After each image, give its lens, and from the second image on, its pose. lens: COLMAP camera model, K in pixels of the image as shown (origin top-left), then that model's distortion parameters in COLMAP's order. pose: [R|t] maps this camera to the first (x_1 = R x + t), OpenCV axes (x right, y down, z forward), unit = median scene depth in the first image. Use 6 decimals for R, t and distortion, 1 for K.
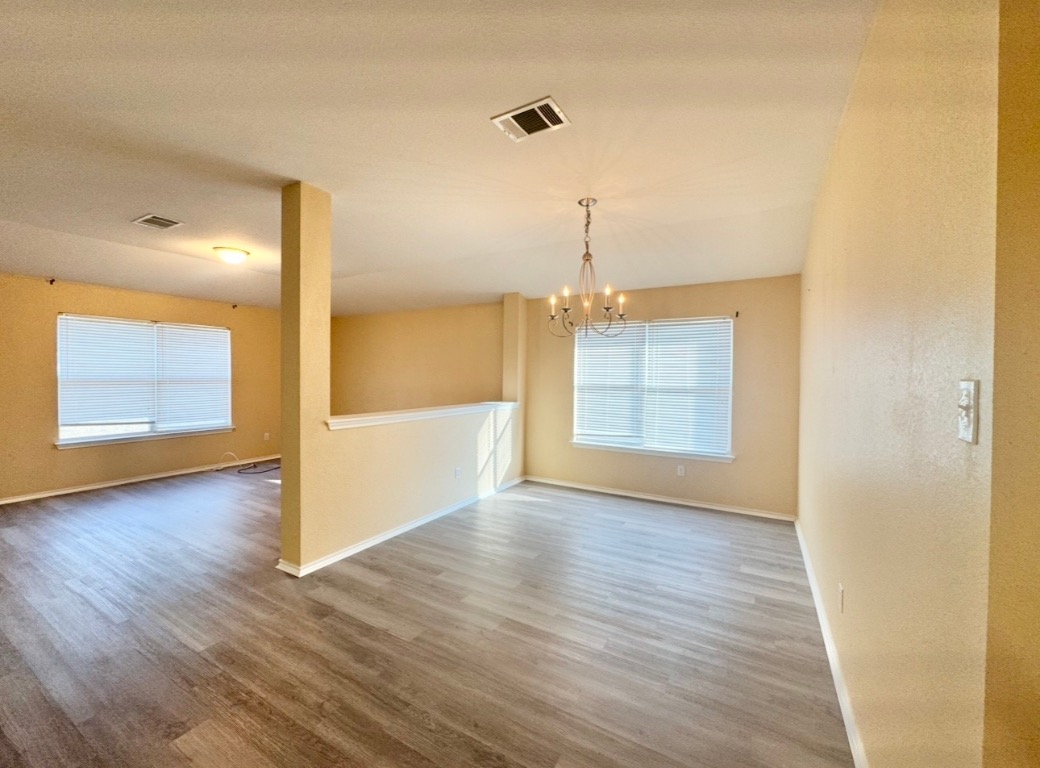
lens RADIAL K [[416.7, 0, 520.0], [0, 416.7, 384.0], [0, 0, 1]] dist [-0.018058, 0.000423]
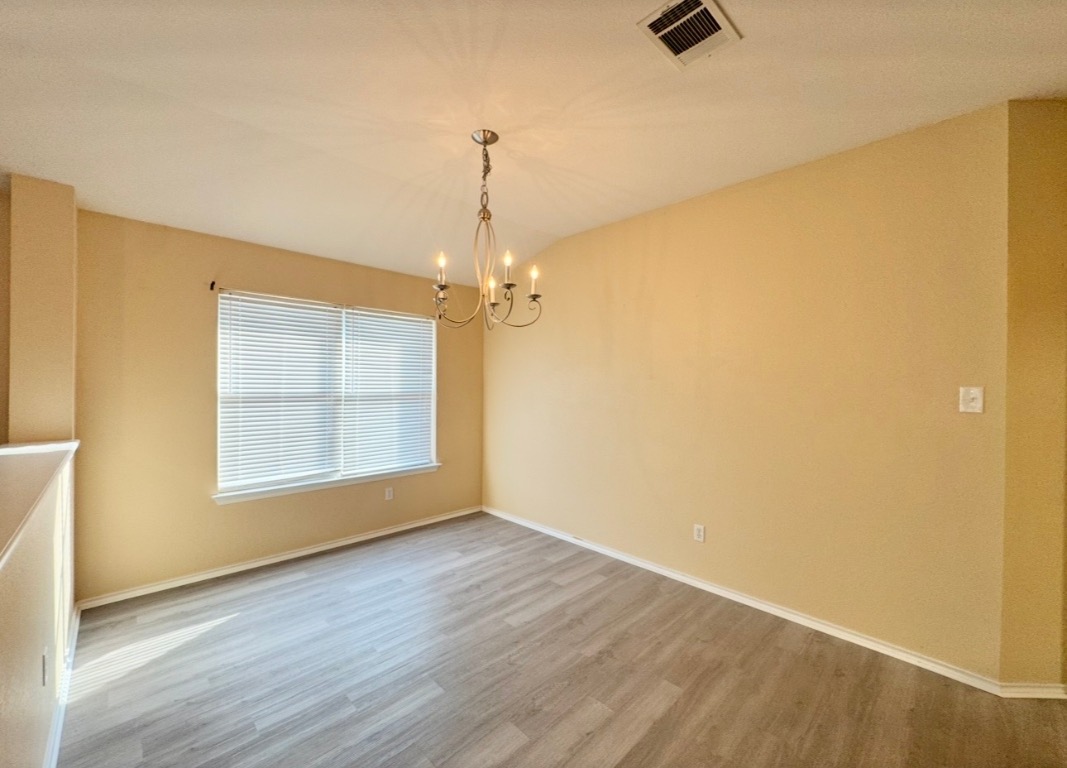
lens RADIAL K [[426.5, 0, 533.5], [0, 426.5, 384.0], [0, 0, 1]] dist [-0.001805, -0.000134]
pose [[0.267946, -0.010281, 0.963379, -0.371550], [0.014790, 0.999869, 0.006557, -0.012420], [-0.963320, 0.012491, 0.268063, 0.512923]]
